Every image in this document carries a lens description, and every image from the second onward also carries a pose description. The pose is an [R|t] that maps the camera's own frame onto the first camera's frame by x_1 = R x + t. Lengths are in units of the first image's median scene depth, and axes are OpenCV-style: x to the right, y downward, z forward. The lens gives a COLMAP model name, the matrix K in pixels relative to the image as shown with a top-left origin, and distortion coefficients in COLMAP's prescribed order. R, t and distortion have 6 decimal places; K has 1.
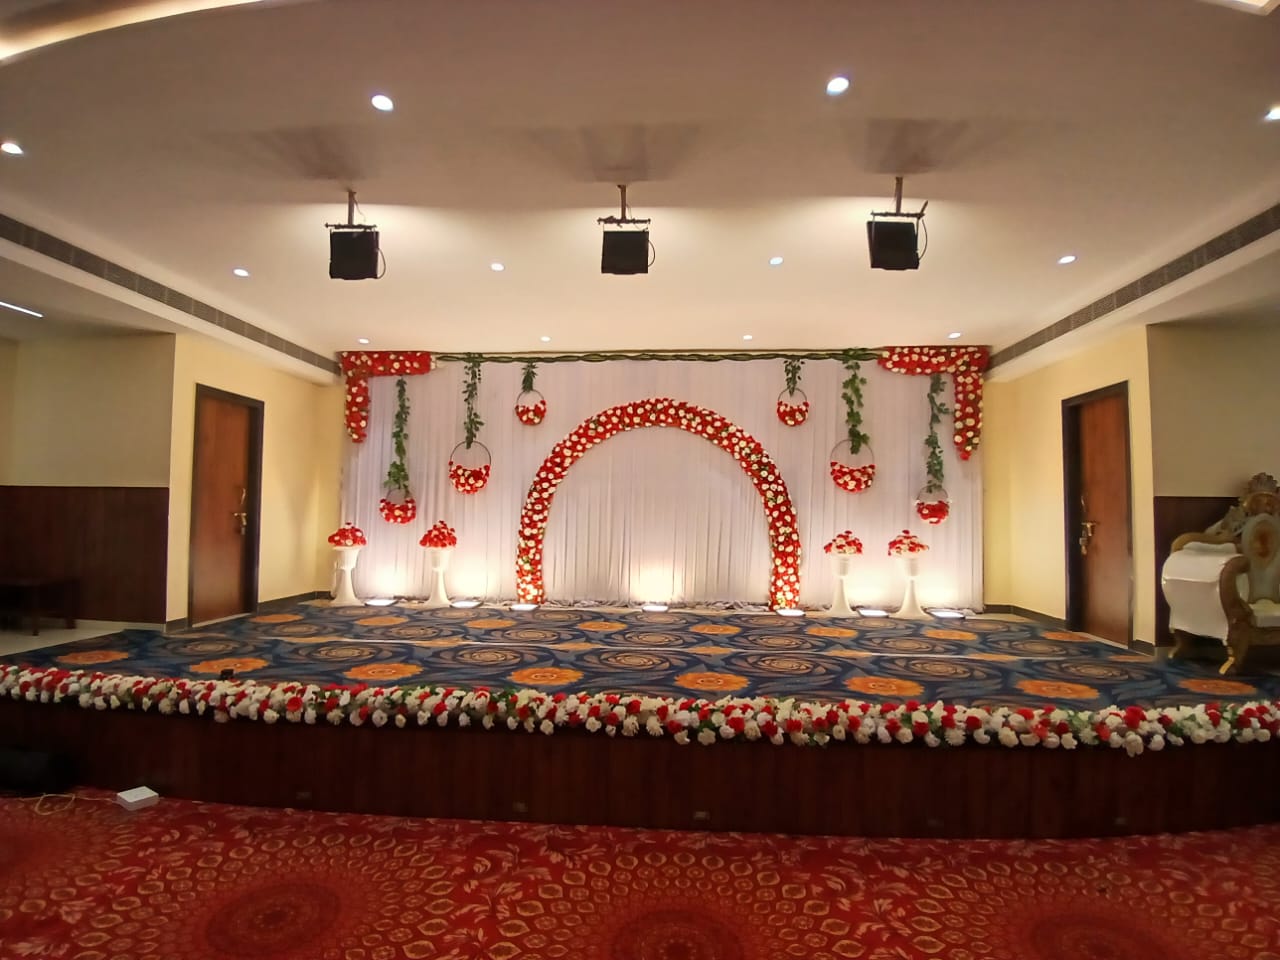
lens RADIAL K [[672.3, 0, 640.0], [0, 672.3, 480.0], [0, 0, 1]] dist [-0.057885, 0.000331]
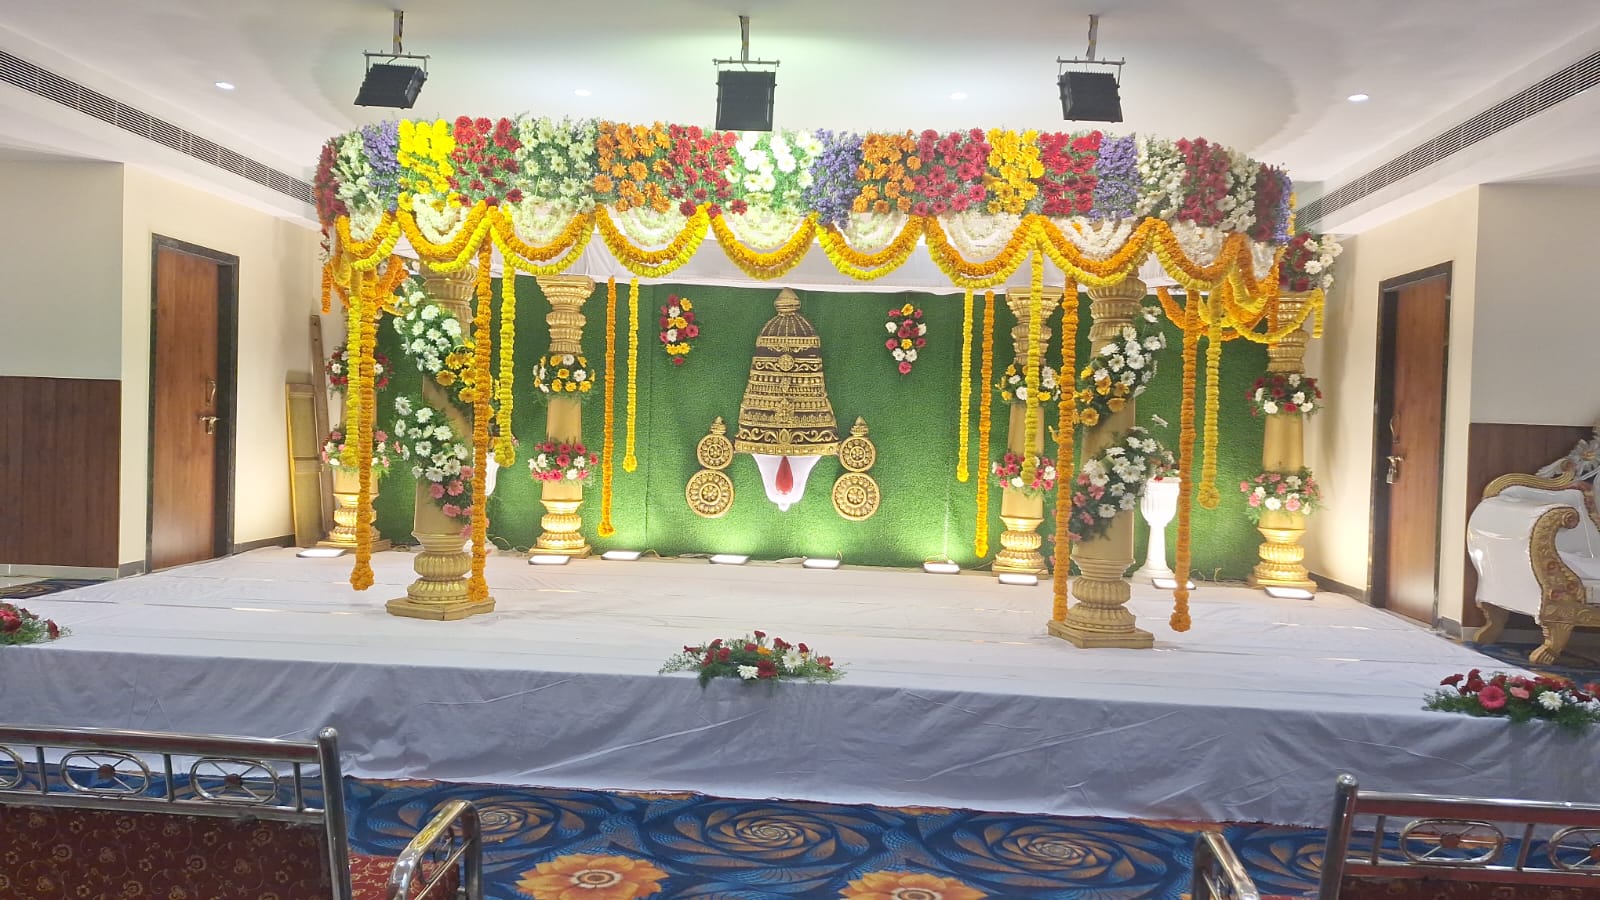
lens RADIAL K [[1111.6, 0, 800.0], [0, 1111.6, 450.0], [0, 0, 1]] dist [0.105899, -0.136416]
pose [[0.999737, 0.021790, -0.007181, 0.049075], [-0.021237, 0.997335, 0.069795, -0.018845], [0.008683, -0.069624, 0.997535, -0.307866]]
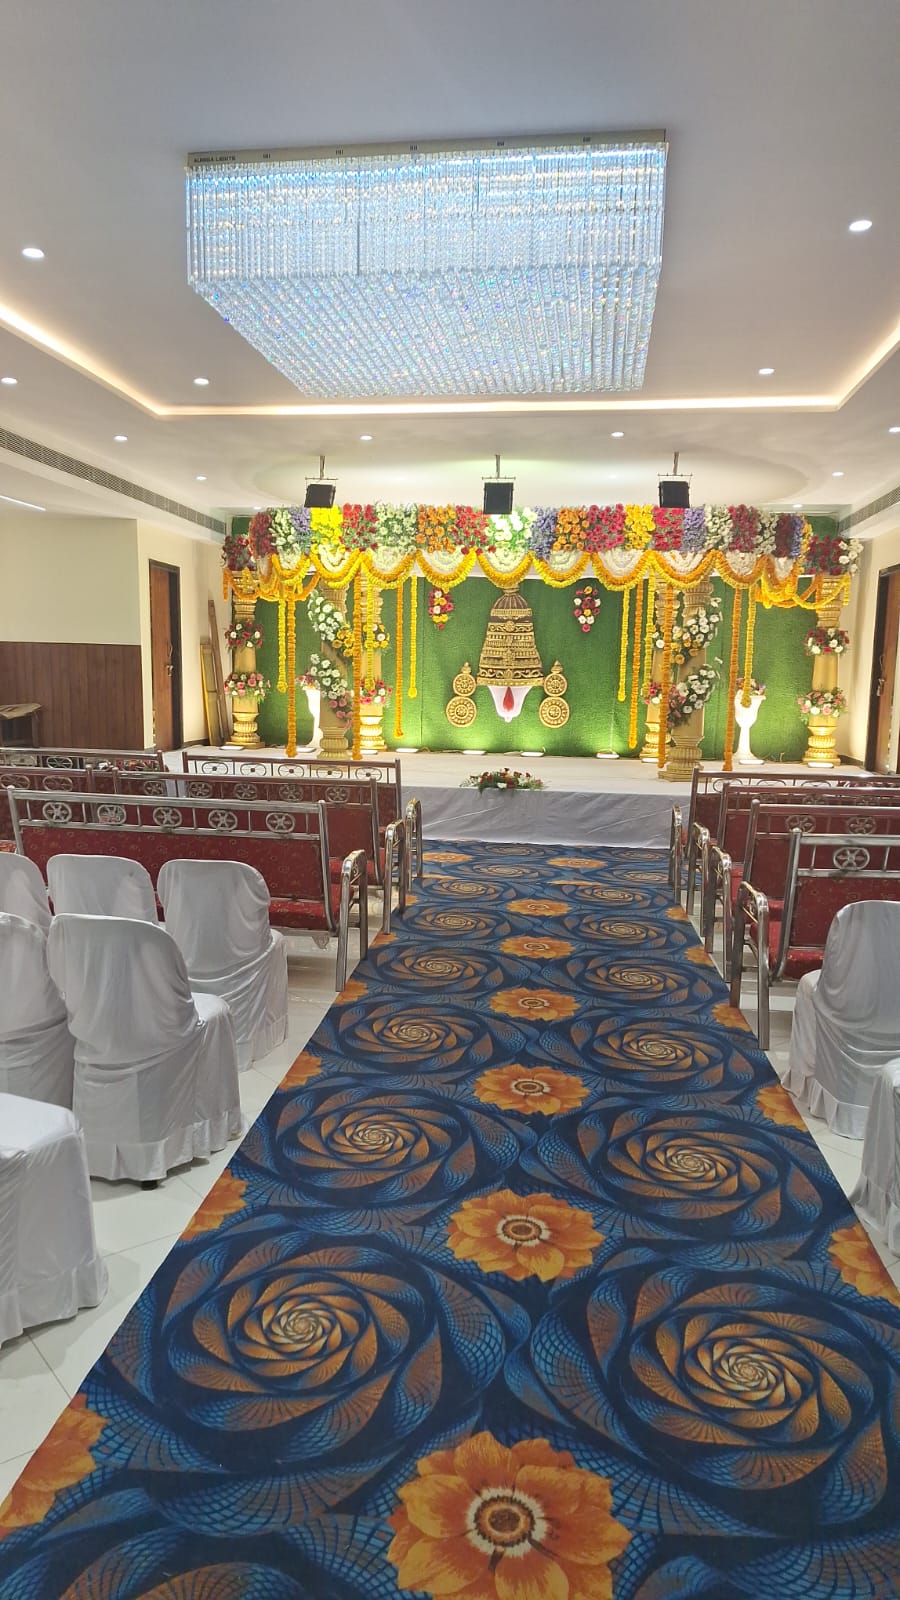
lens RADIAL K [[1111.6, 0, 433.7], [0, 1111.6, 841.7], [0, 0, 1]] dist [0.105899, -0.136416]
pose [[0.997881, 0.017765, -0.062592, 0.002215], [-0.004824, 0.979557, 0.201110, -0.070411], [0.064886, -0.200382, 0.977567, -1.466774]]
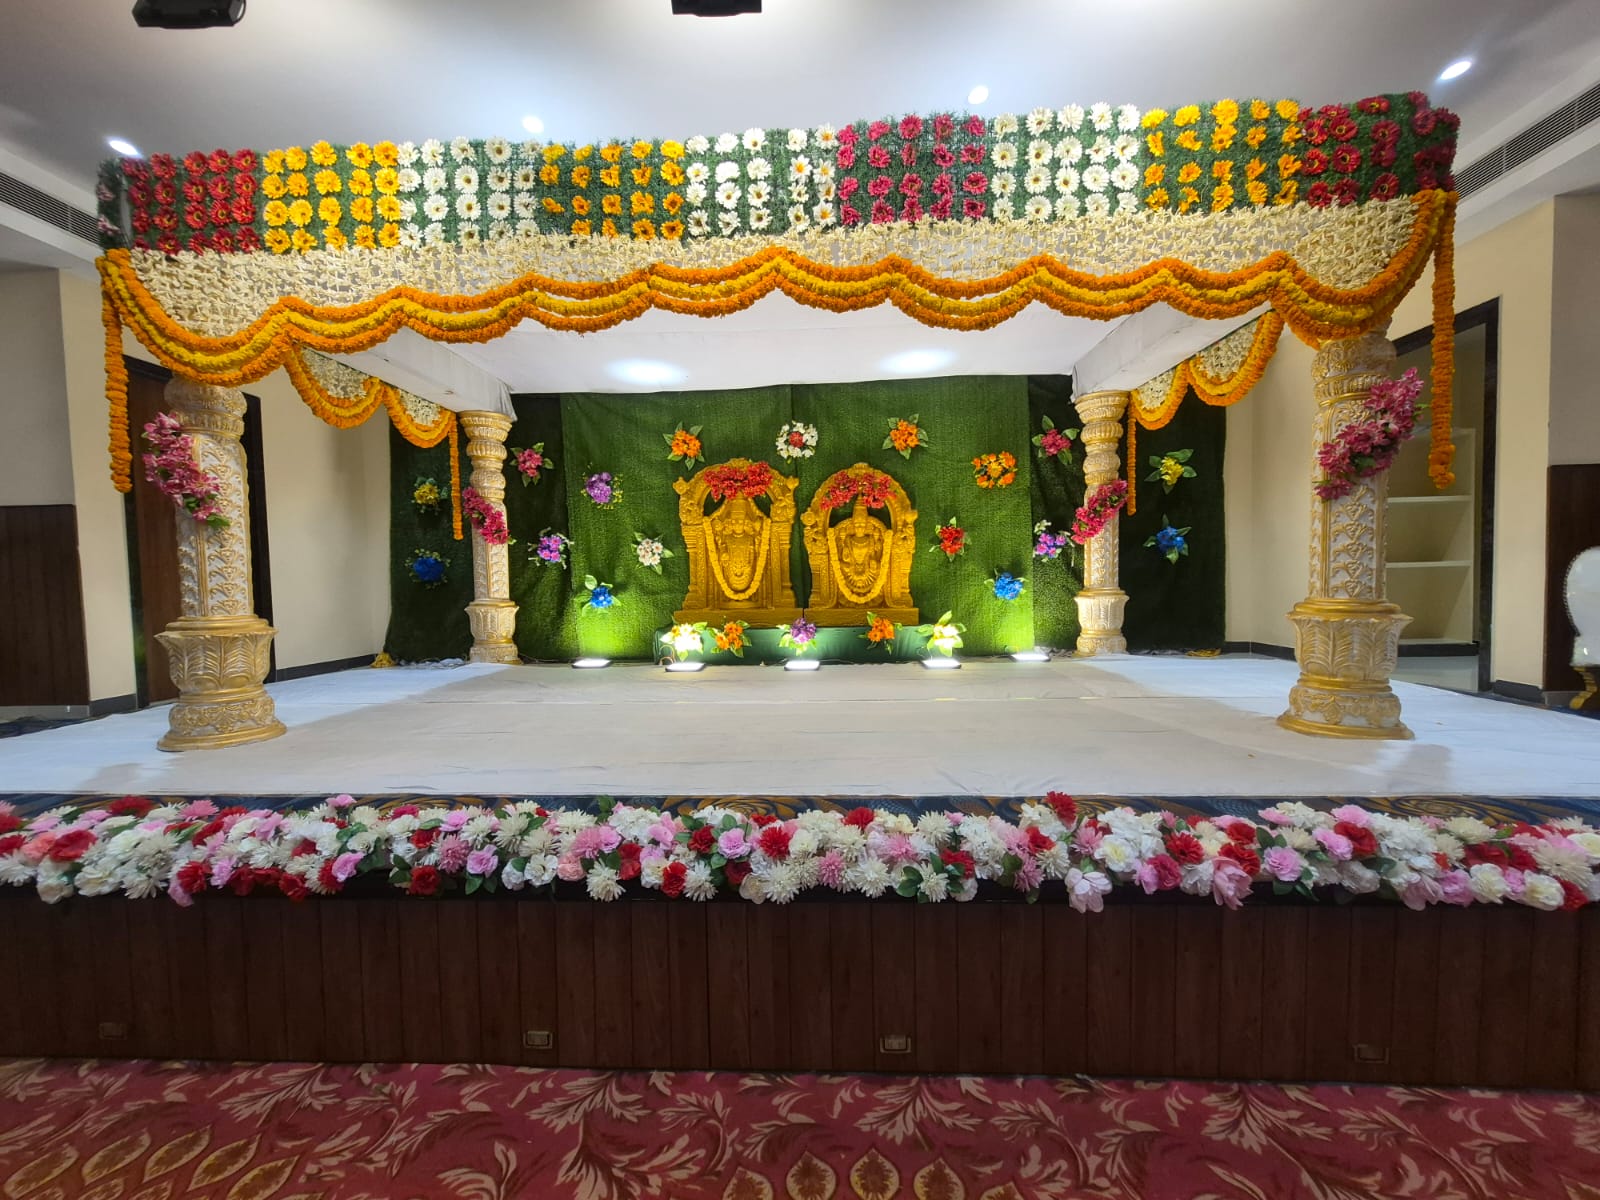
lens RADIAL K [[634.3, 0, 800.0], [0, 634.3, 600.0], [0, 0, 1]] dist [-0.000477, -0.000088]
pose [[0.999255, -0.030843, 0.023199, 0.011406], [0.028695, 0.995720, 0.087850, 0.089590], [-0.025809, -0.087118, 0.995864, 0.392874]]
